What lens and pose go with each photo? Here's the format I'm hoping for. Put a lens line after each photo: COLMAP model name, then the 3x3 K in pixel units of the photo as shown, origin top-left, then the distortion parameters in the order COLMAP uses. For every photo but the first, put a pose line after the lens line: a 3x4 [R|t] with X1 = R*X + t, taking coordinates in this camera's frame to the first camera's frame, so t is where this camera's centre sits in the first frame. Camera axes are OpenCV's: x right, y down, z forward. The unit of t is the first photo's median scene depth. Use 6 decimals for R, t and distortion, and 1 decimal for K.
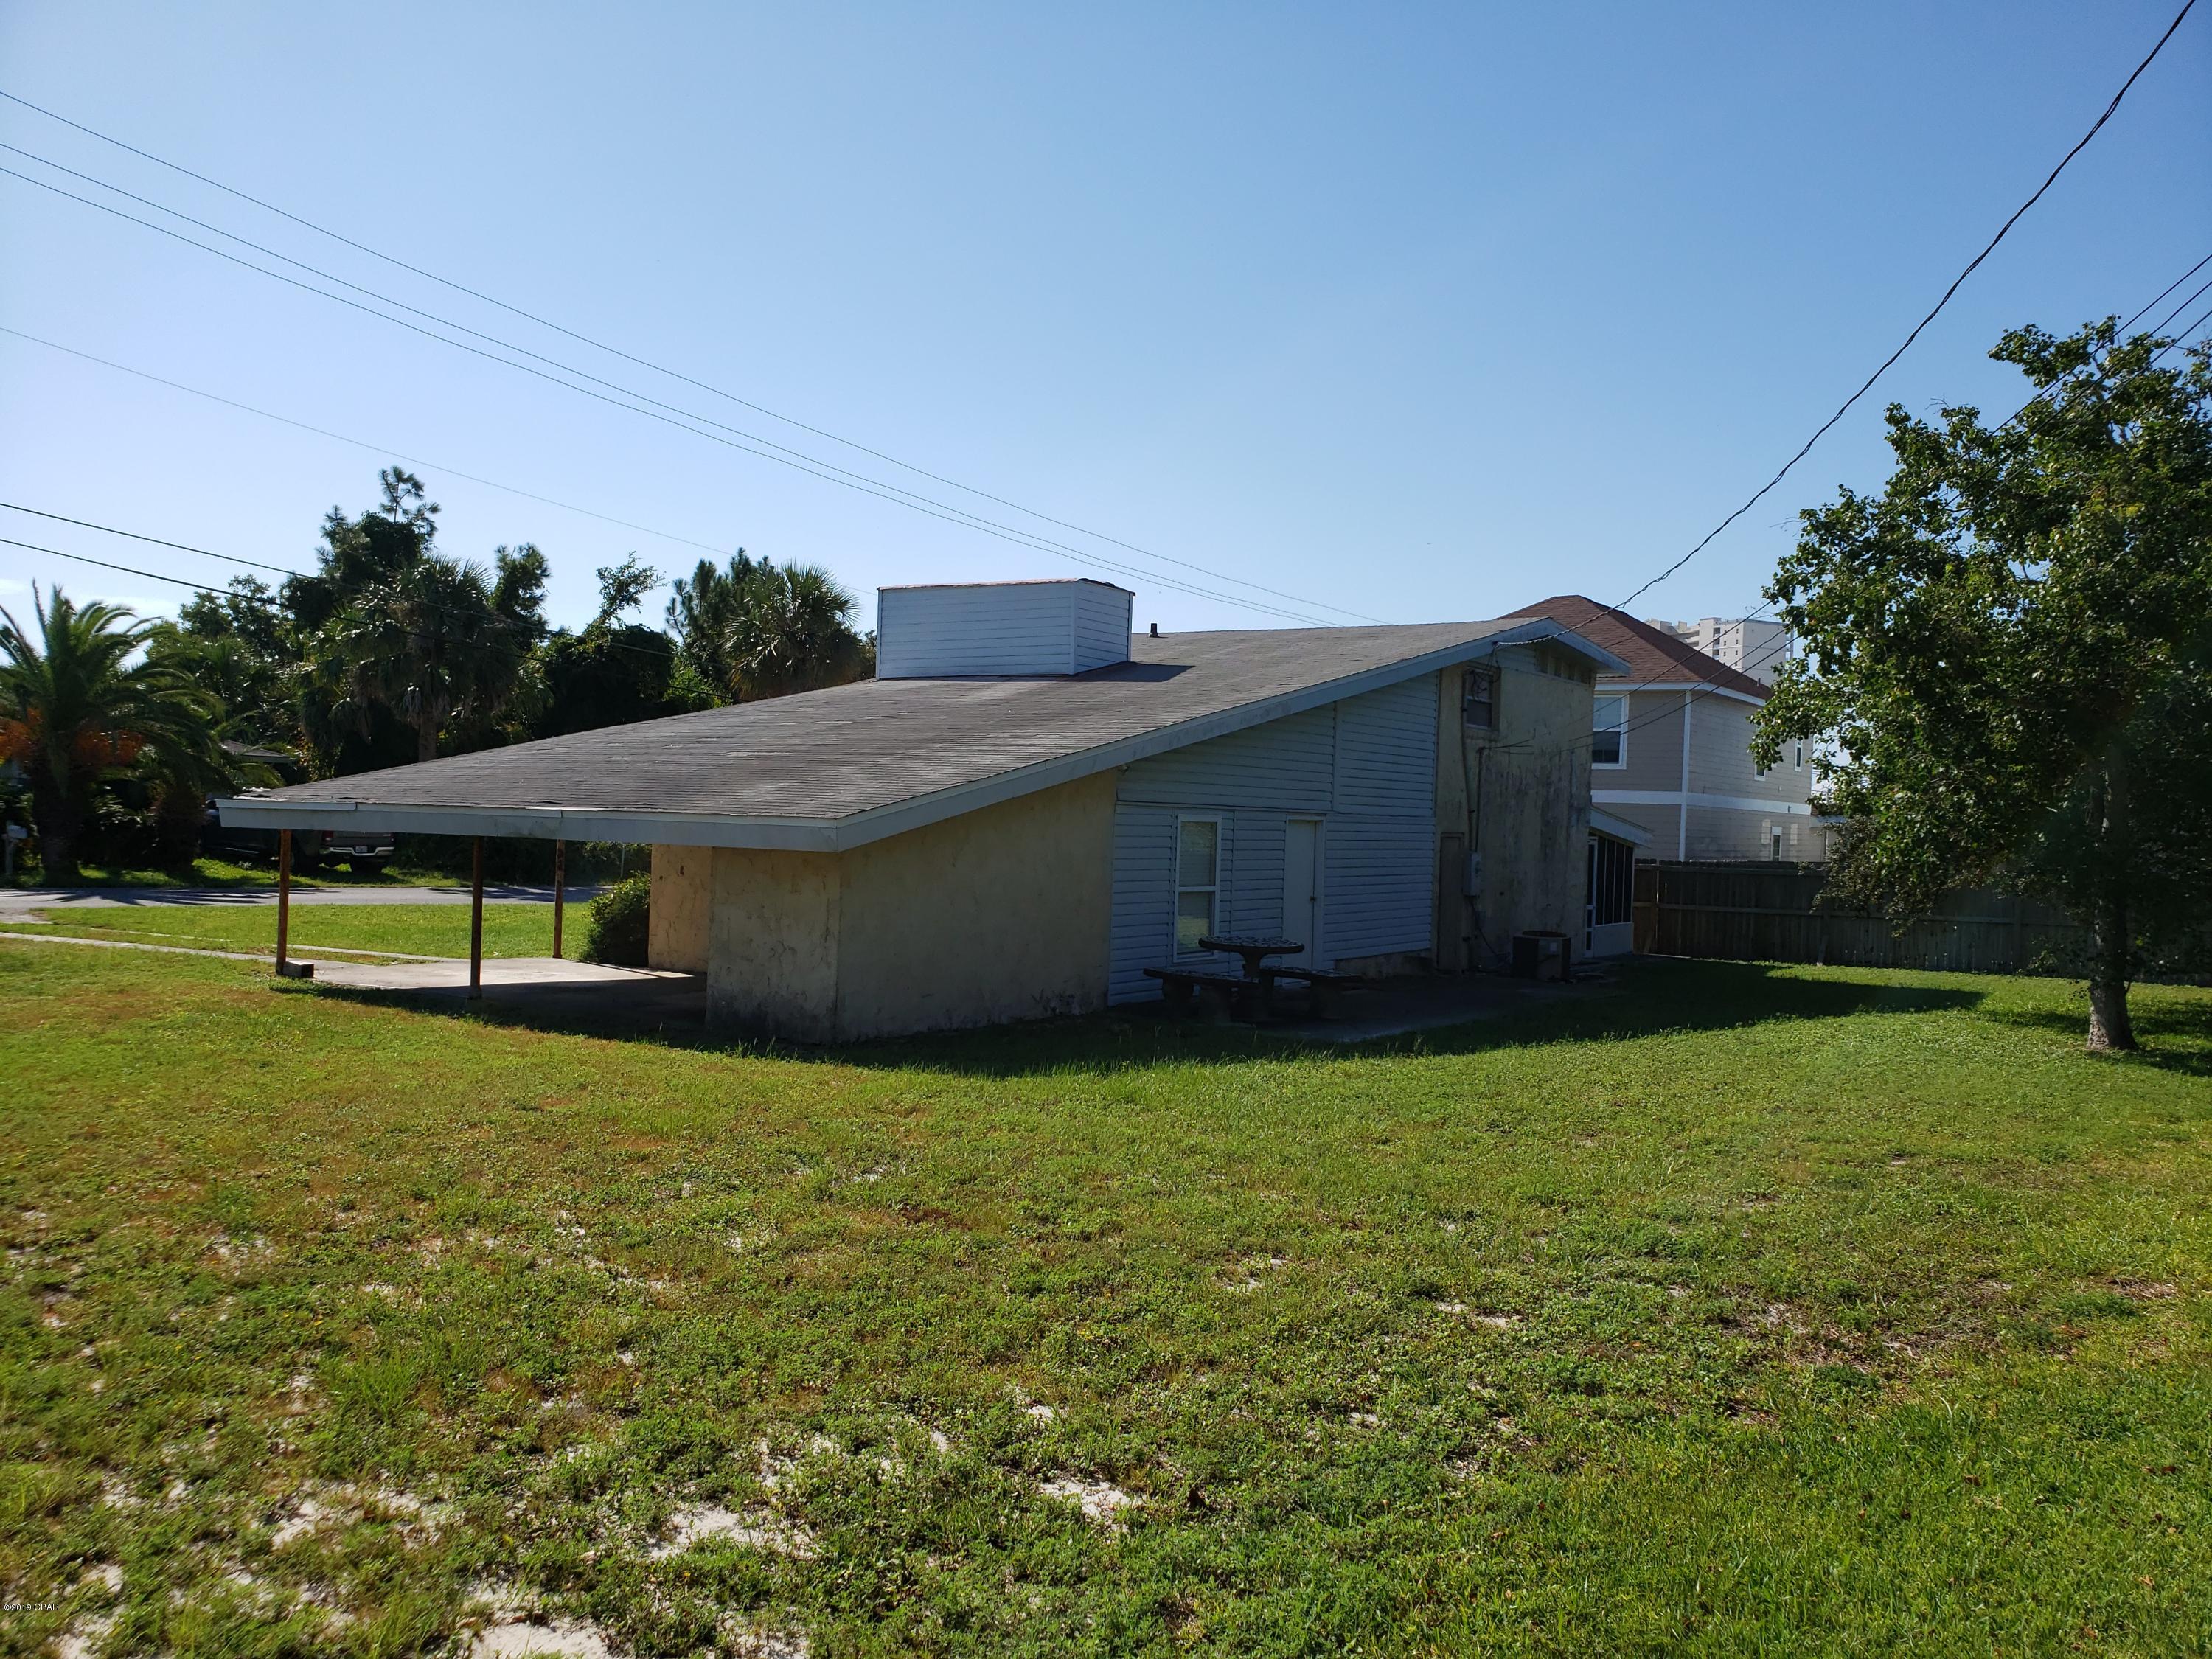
lens RADIAL K [[1709.6, 0, 1106.0], [0, 1709.6, 829.5], [0, 0, 1]] dist [0.111644, -0.153627]
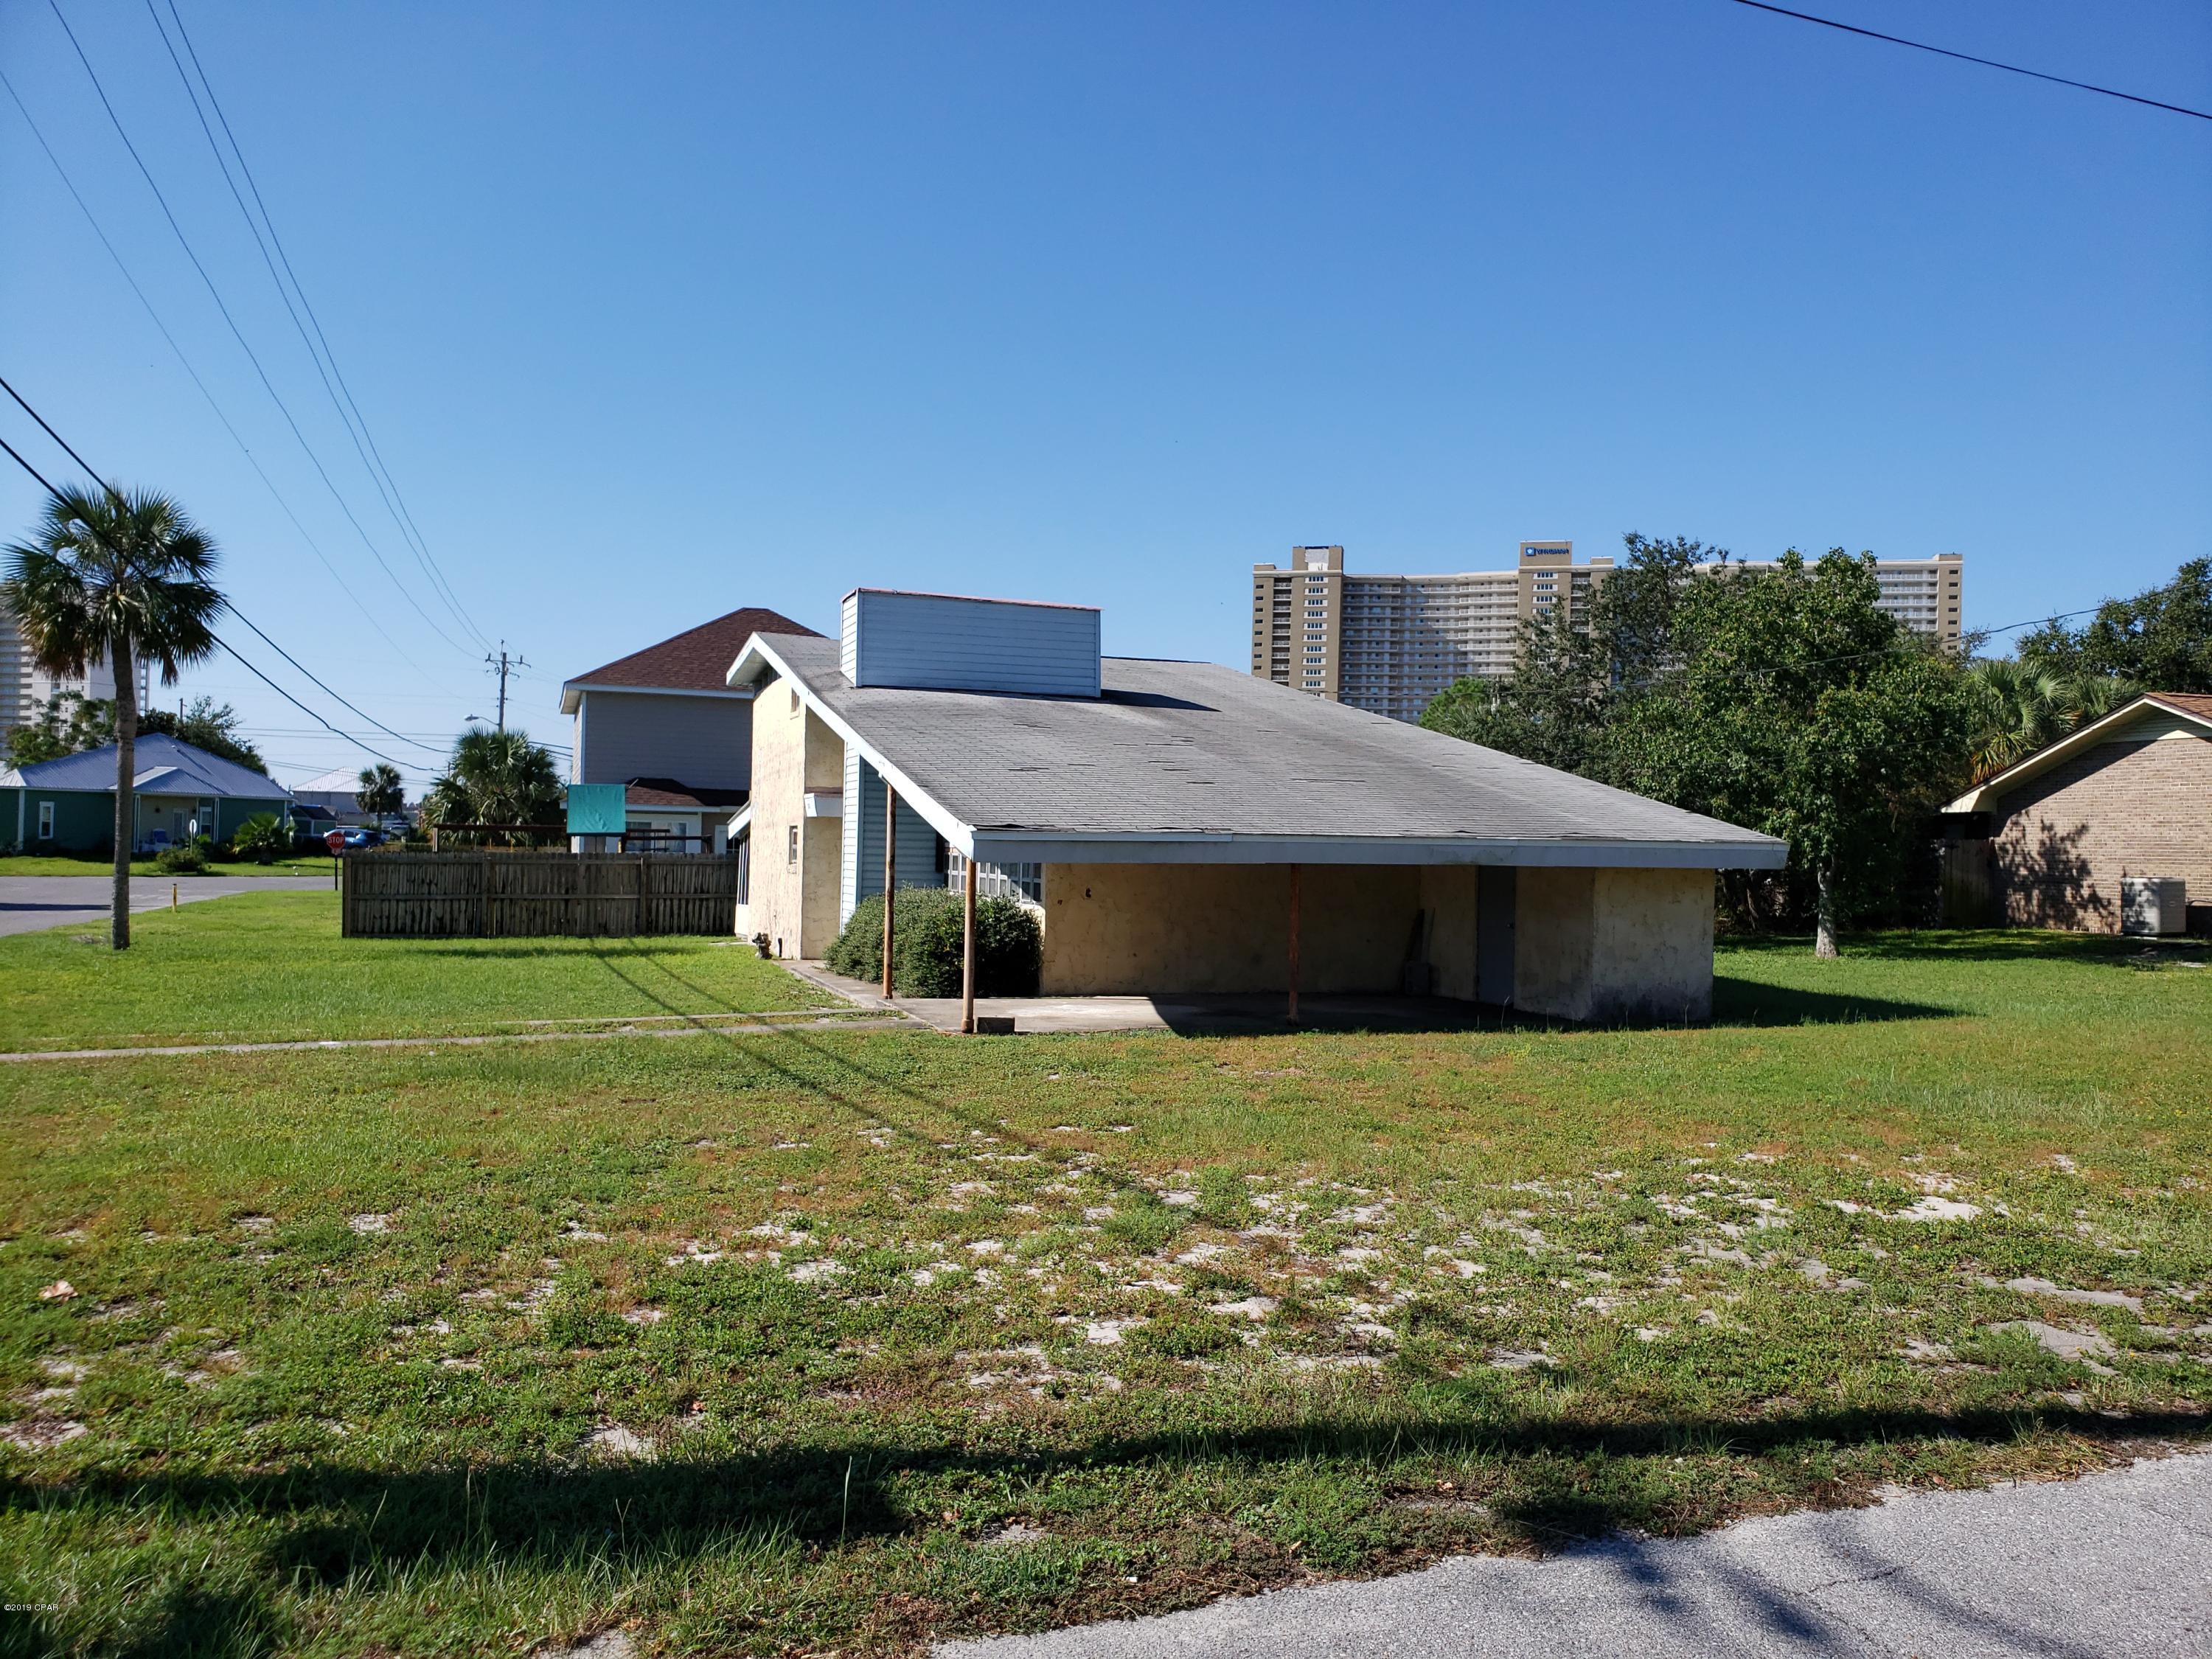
lens RADIAL K [[1709.6, 0, 1106.0], [0, 1709.6, 829.5], [0, 0, 1]] dist [0.111644, -0.153627]
pose [[0.603502, -0.013770, 0.797242, -1.344317], [0.005909, 0.999901, 0.012798, -0.032833], [-0.797339, -0.003012, 0.603524, 0.535162]]
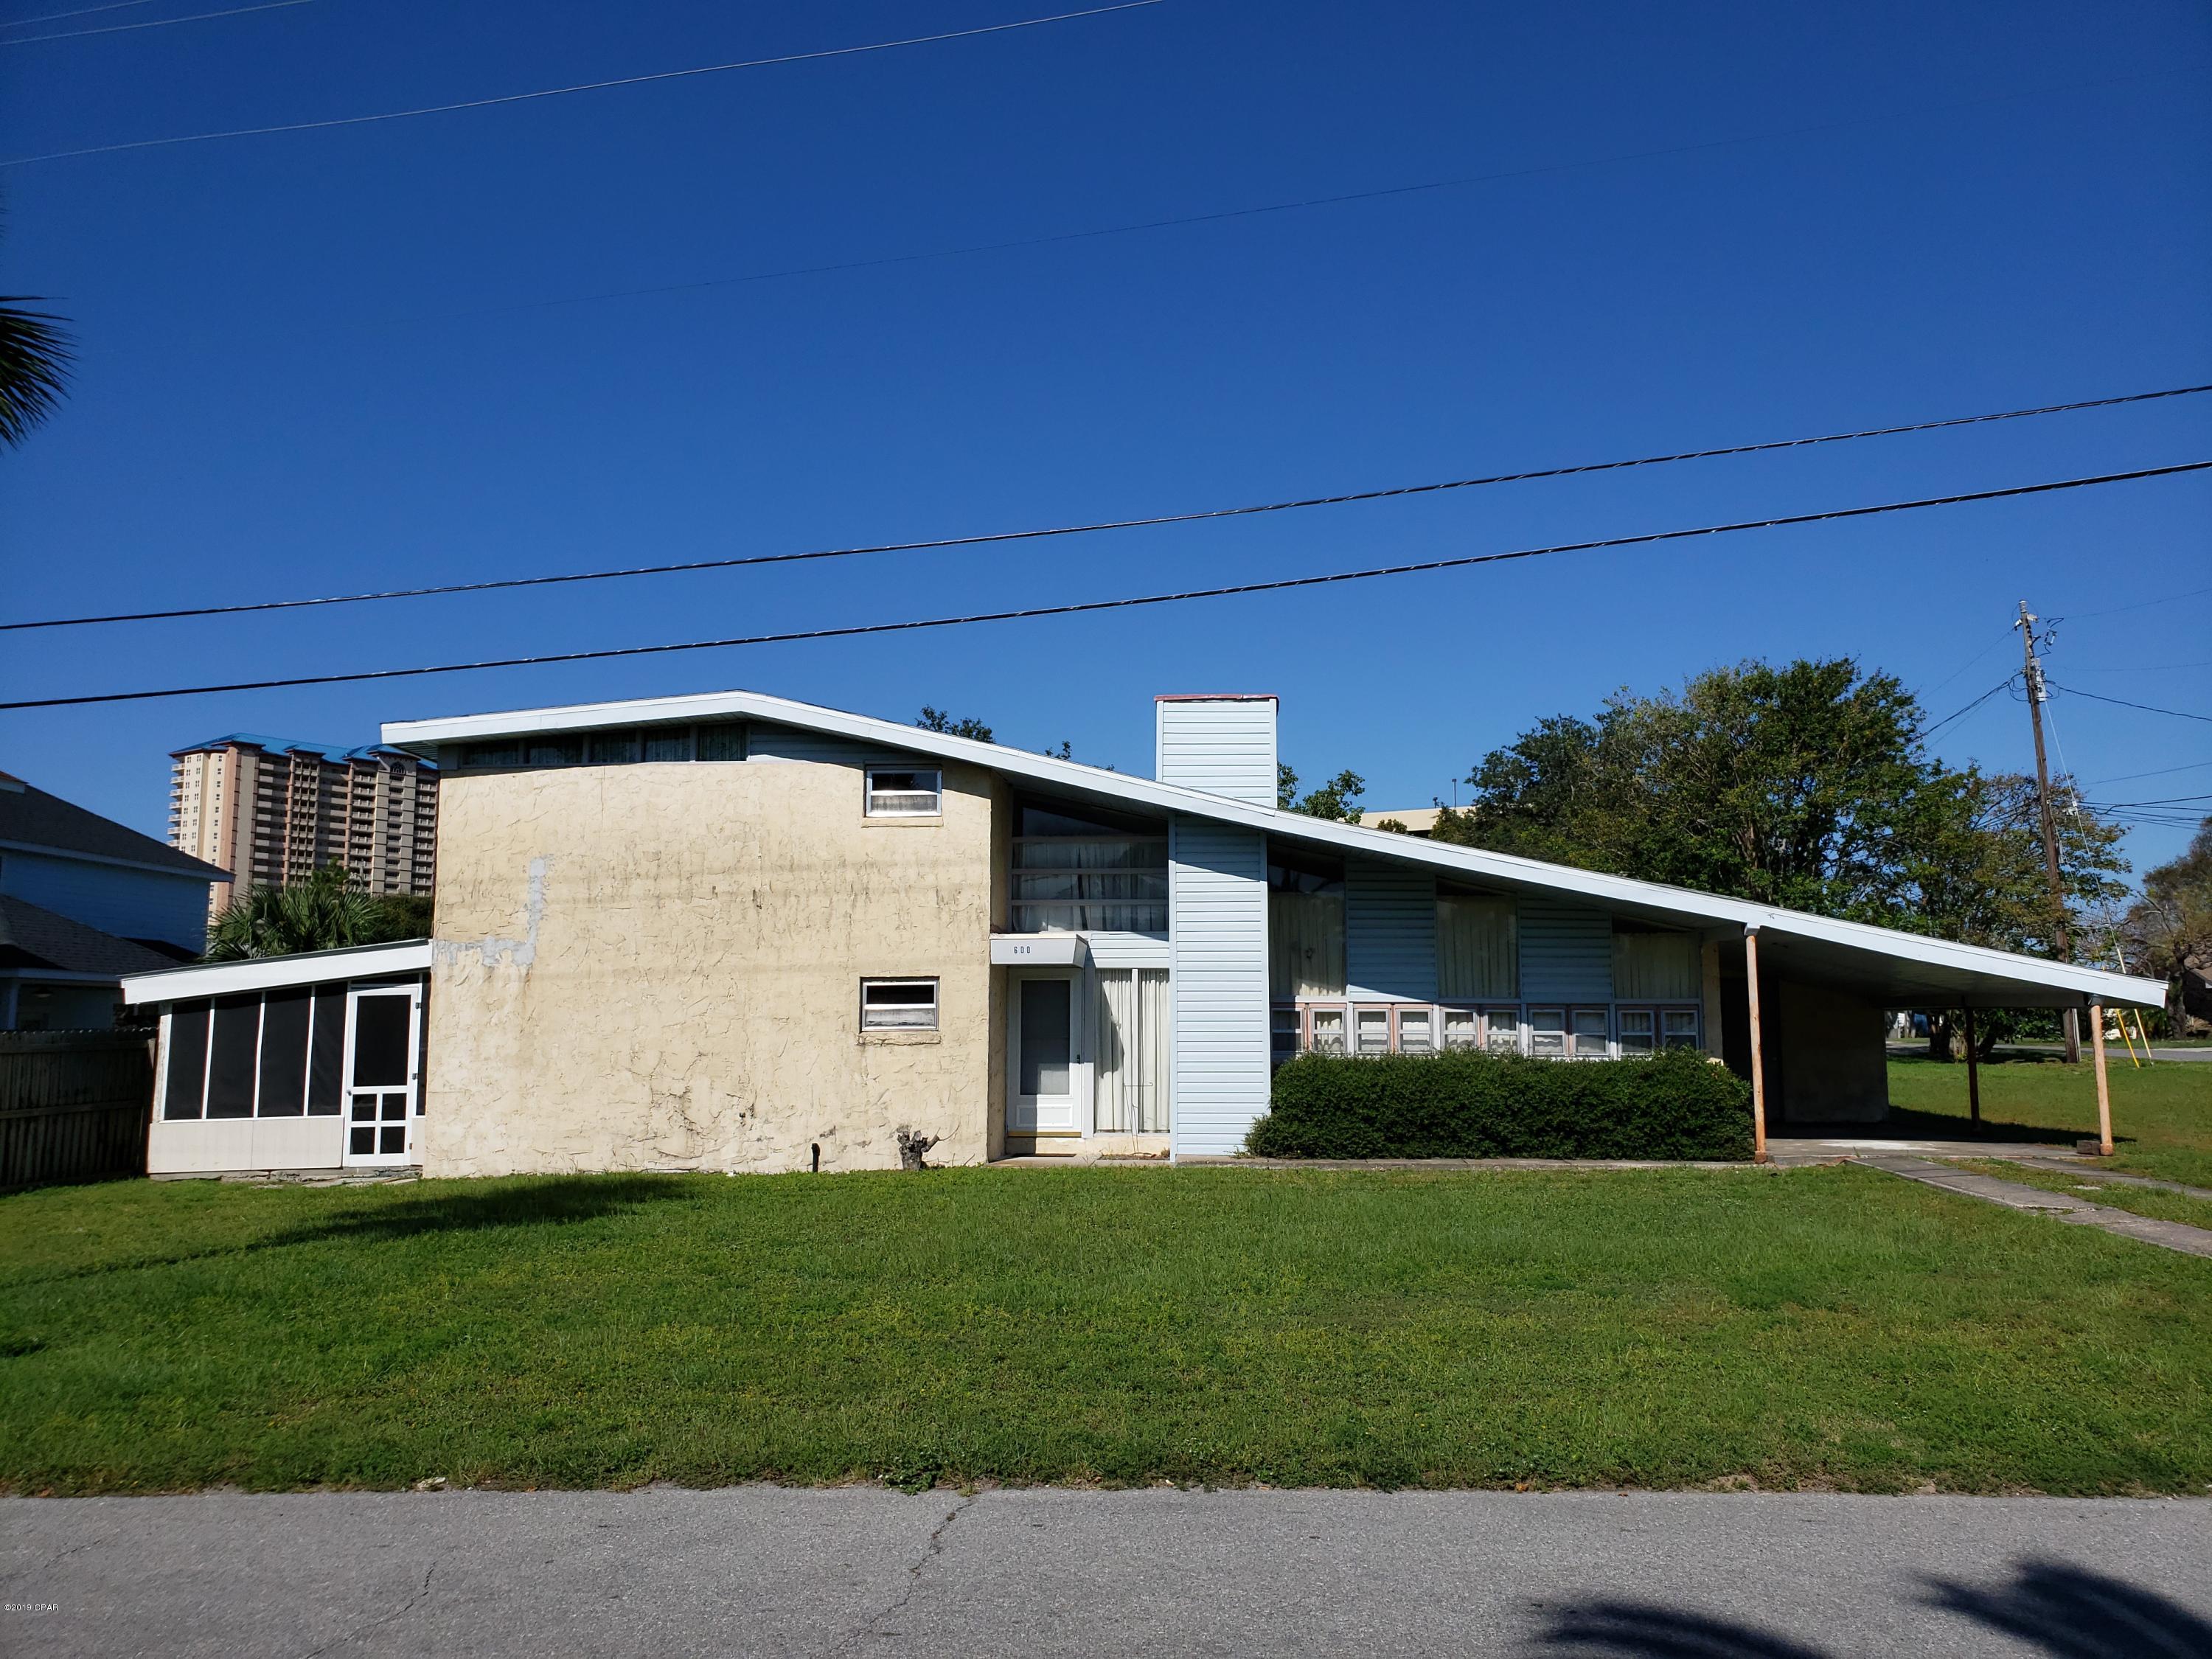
lens RADIAL K [[1694.0, 0, 1106.0], [0, 1694.0, 829.5], [0, 0, 1]] dist [0.045121, -0.003562]
pose [[-0.490281, 0.068408, 0.868876, -1.290712], [-0.008355, 0.996500, -0.083170, -0.021978], [-0.871524, -0.048036, -0.487994, 2.421179]]
